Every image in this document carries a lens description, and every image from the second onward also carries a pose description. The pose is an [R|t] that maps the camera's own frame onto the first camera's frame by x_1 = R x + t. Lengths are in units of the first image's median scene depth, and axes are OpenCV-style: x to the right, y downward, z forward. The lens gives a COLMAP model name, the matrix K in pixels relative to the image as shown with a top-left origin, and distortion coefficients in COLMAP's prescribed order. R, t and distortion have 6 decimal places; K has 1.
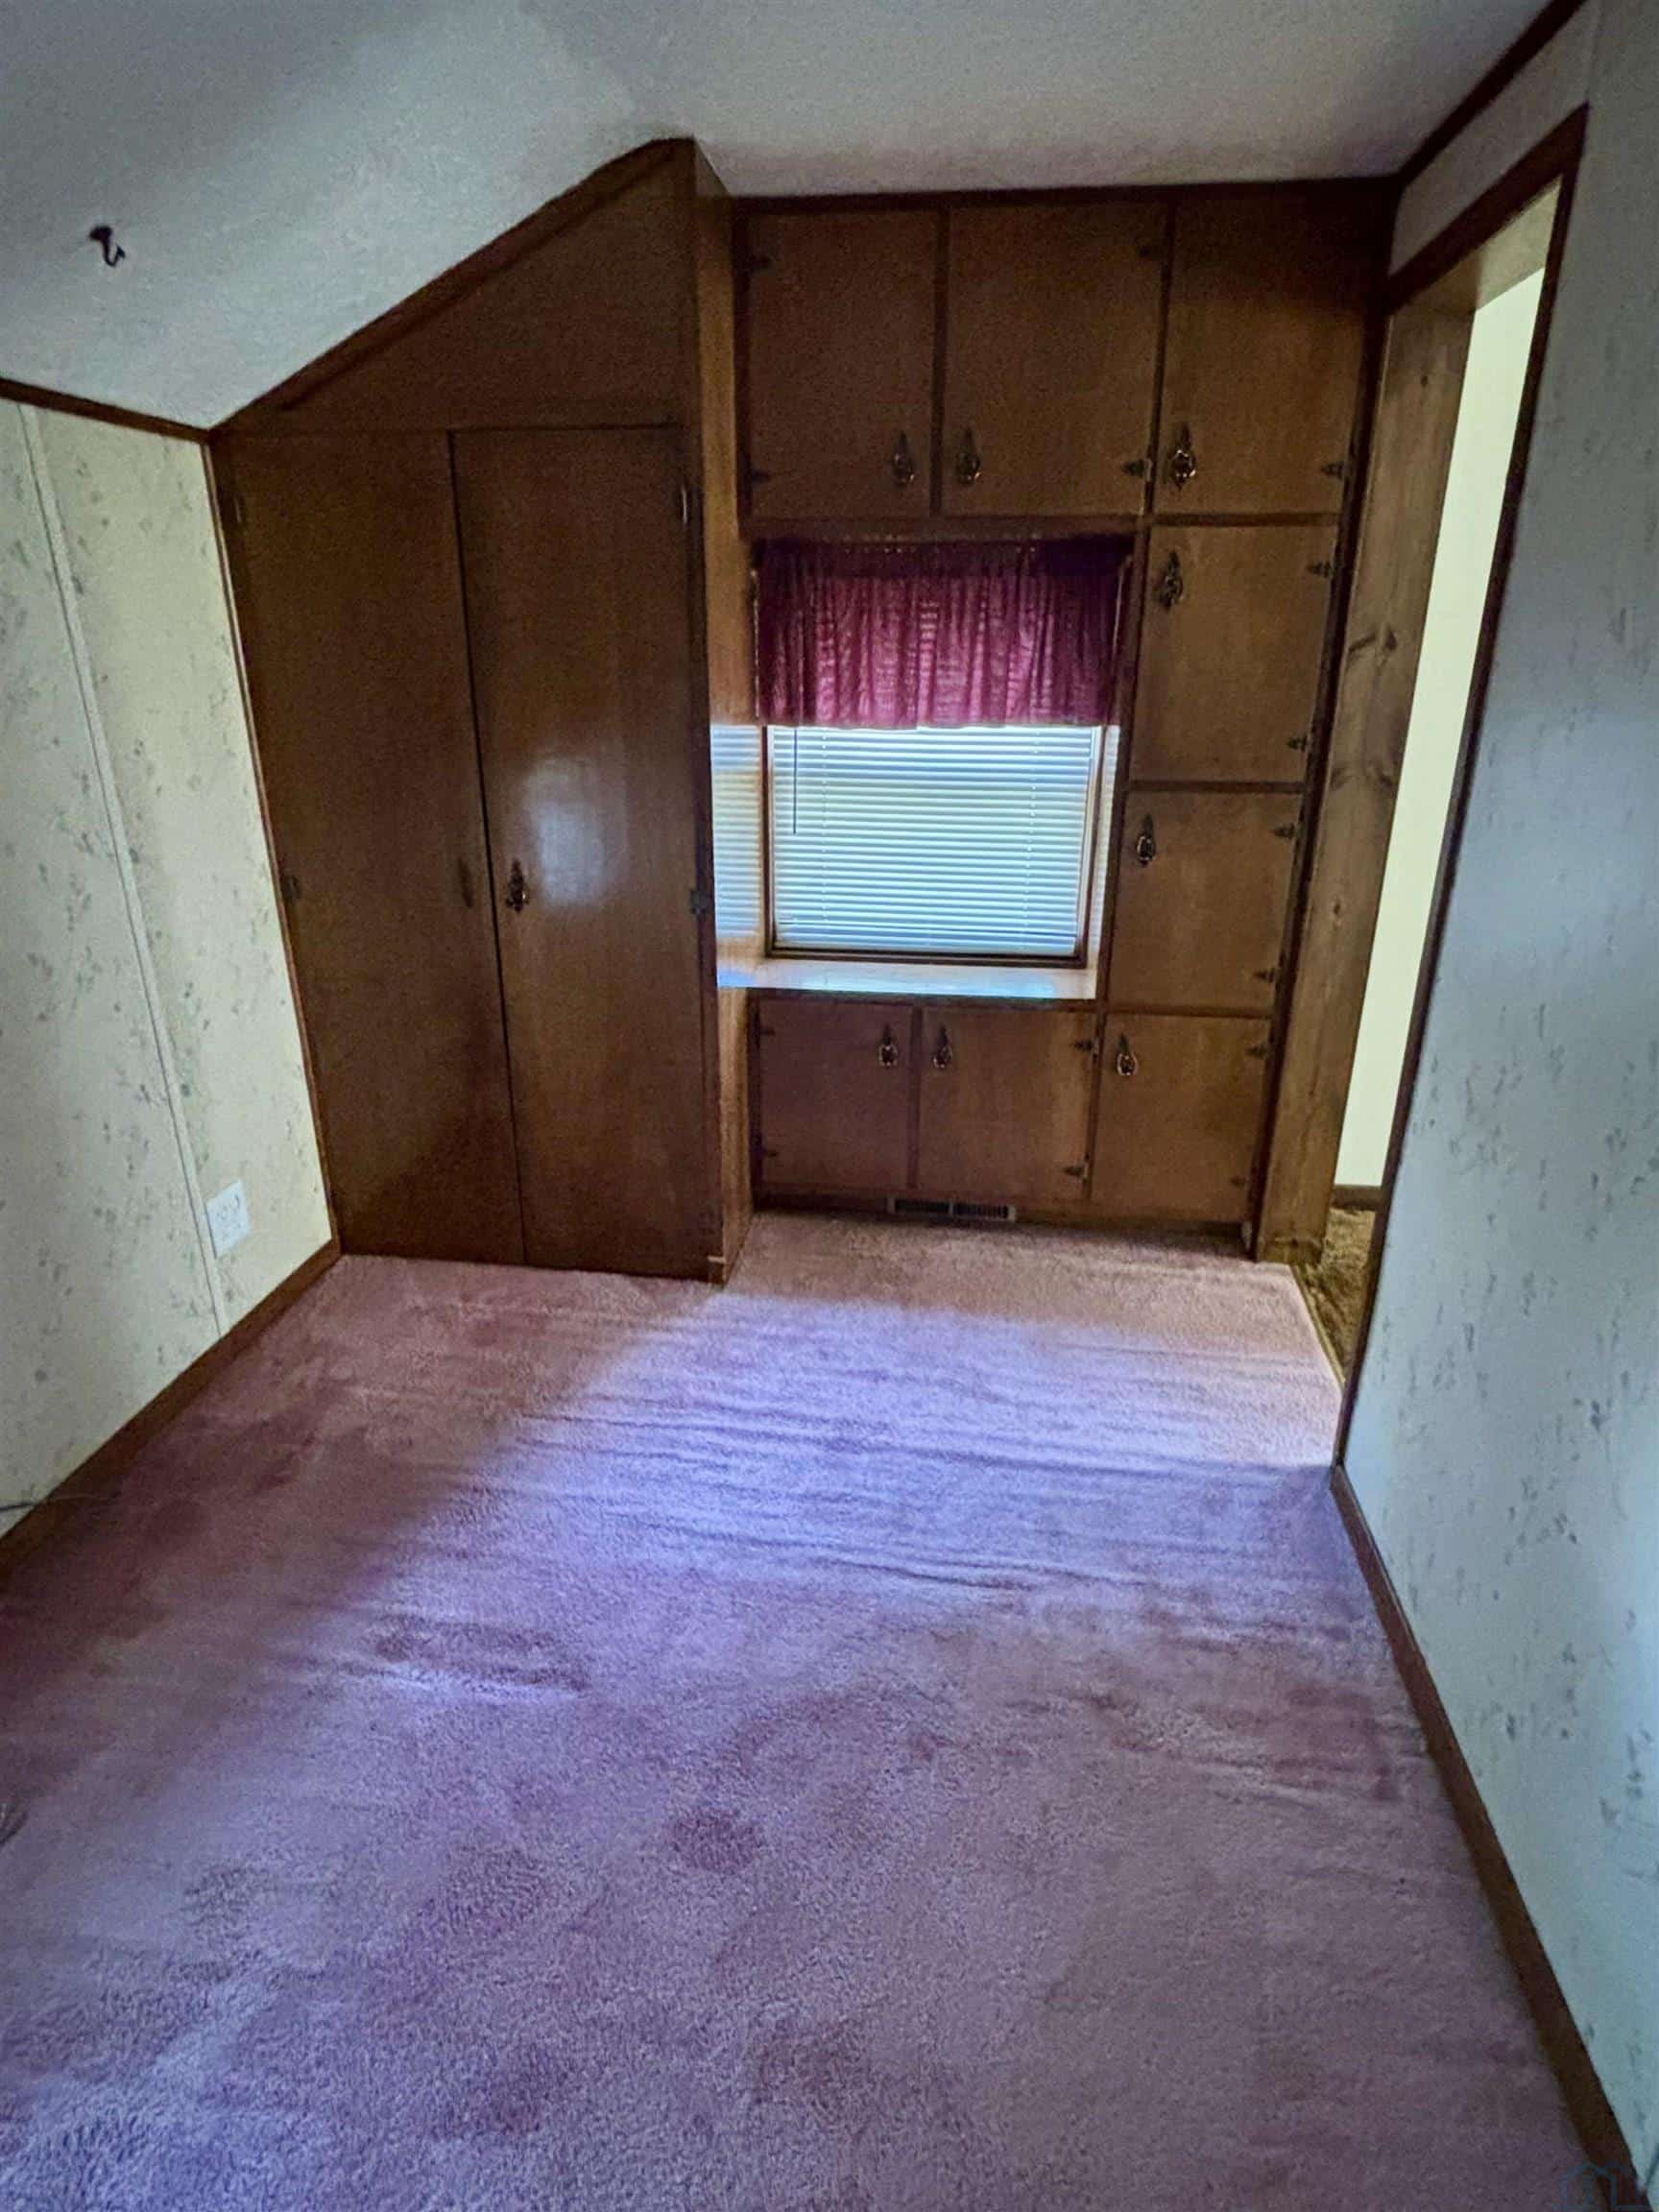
lens RADIAL K [[1233.0, 0, 829.5], [0, 1233.0, 1106.0], [0, 0, 1]] dist [0.023209, -0.000644]
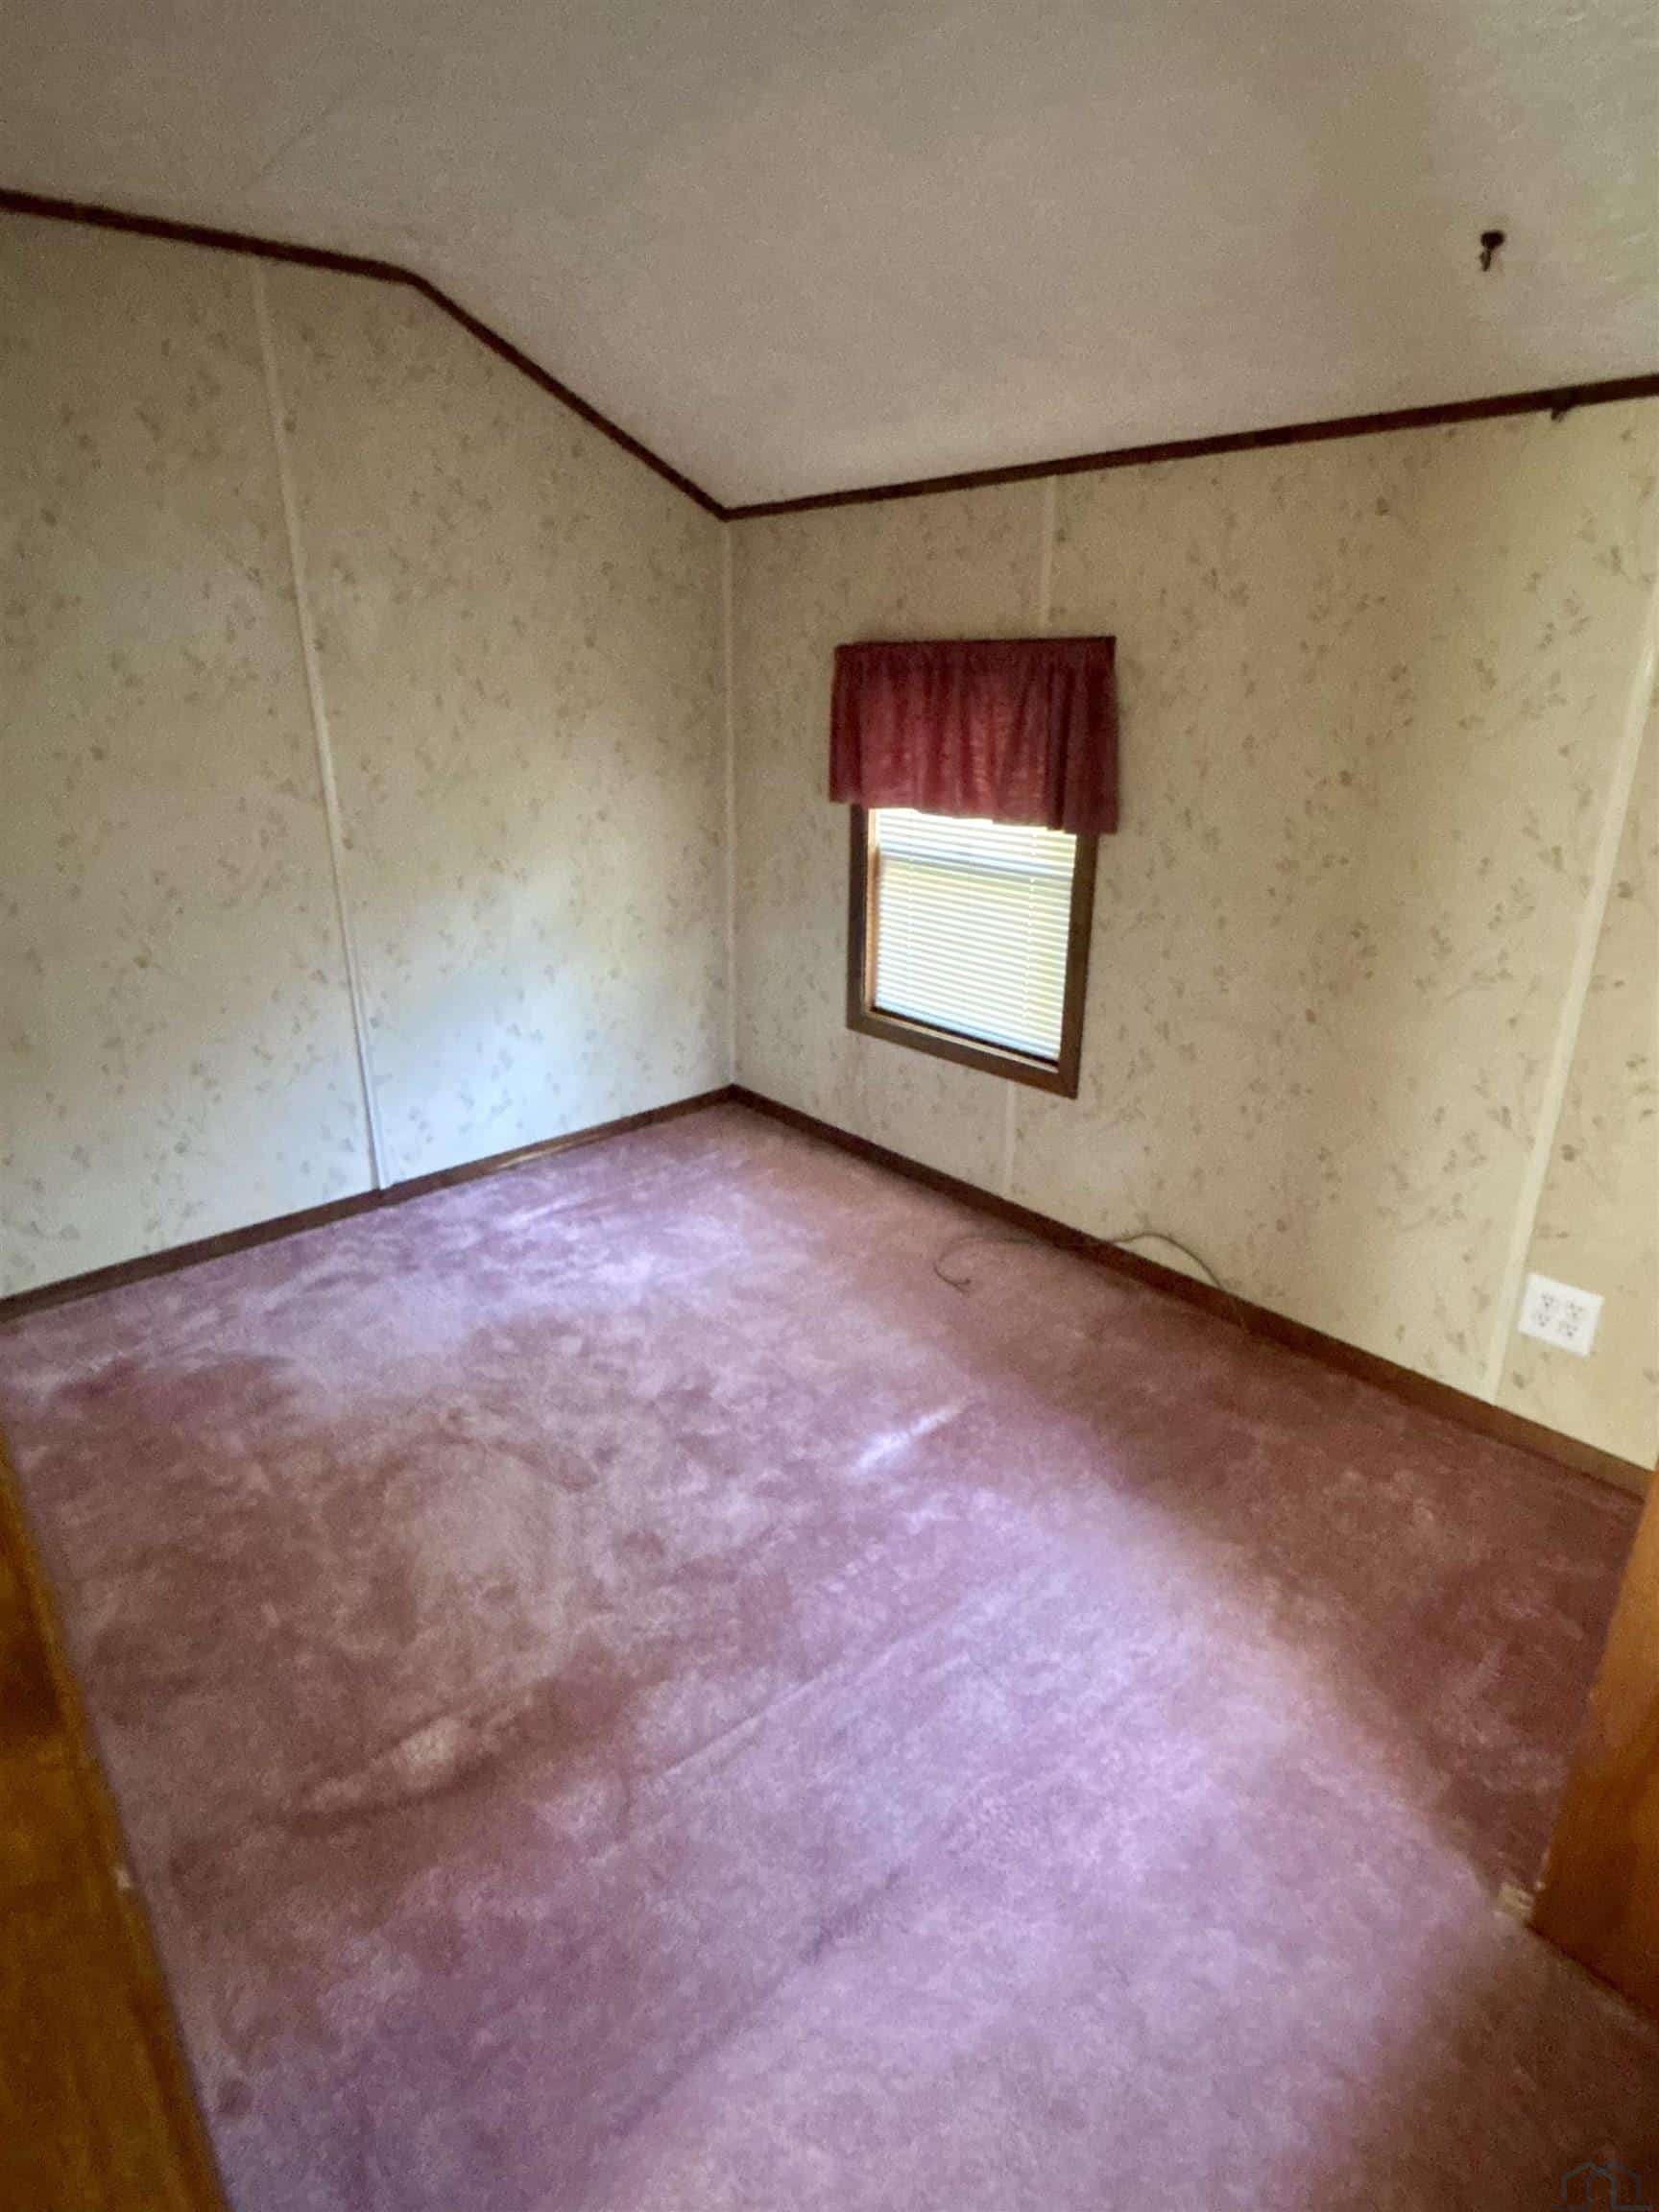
lens RADIAL K [[1233.0, 0, 829.5], [0, 1233.0, 1106.0], [0, 0, 1]] dist [0.023209, -0.000644]
pose [[-0.663686, 0.256443, -0.702679, 0.503621], [-0.273039, 0.791523, 0.546755, -0.423746], [0.696398, 0.554733, -0.455304, 1.124692]]
